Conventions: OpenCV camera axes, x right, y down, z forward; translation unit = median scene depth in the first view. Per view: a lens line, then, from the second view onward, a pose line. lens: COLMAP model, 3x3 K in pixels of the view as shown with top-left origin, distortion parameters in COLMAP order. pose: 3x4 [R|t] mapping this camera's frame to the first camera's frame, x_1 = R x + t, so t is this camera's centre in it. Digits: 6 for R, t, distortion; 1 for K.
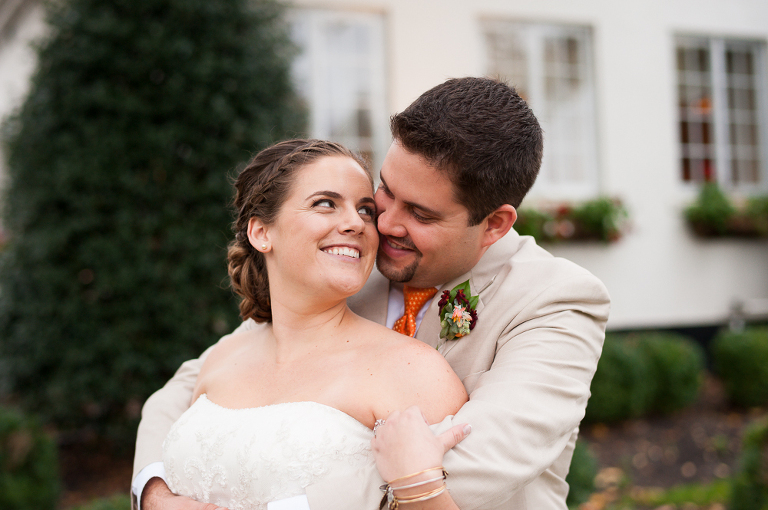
lens RADIAL K [[1262.1, 0, 384.0], [0, 1262.1, 255.0], [0, 0, 1]] dist [-0.145880, -0.132675]
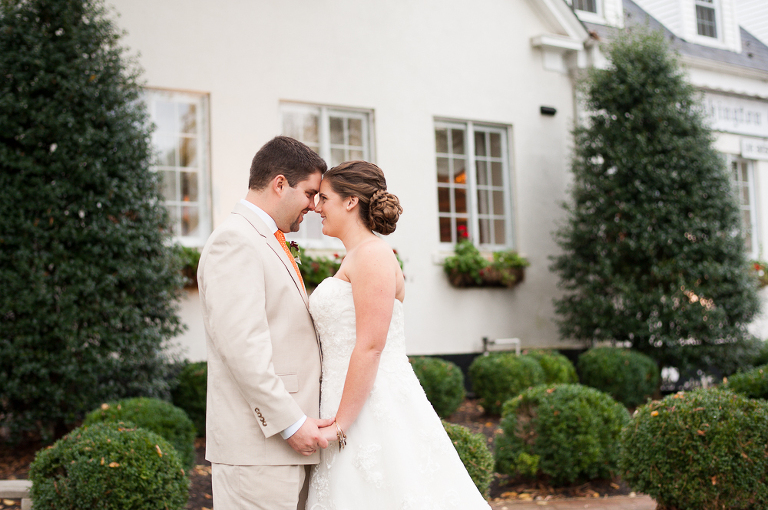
lens RADIAL K [[1262.1, 0, 384.0], [0, 1262.1, 255.0], [0, 0, 1]] dist [-0.145880, -0.132675]
pose [[0.977828, 0.011448, 0.209096, -0.114672], [0.001481, 0.998102, -0.061569, 0.049223], [-0.209404, 0.060513, 0.975955, -0.295772]]
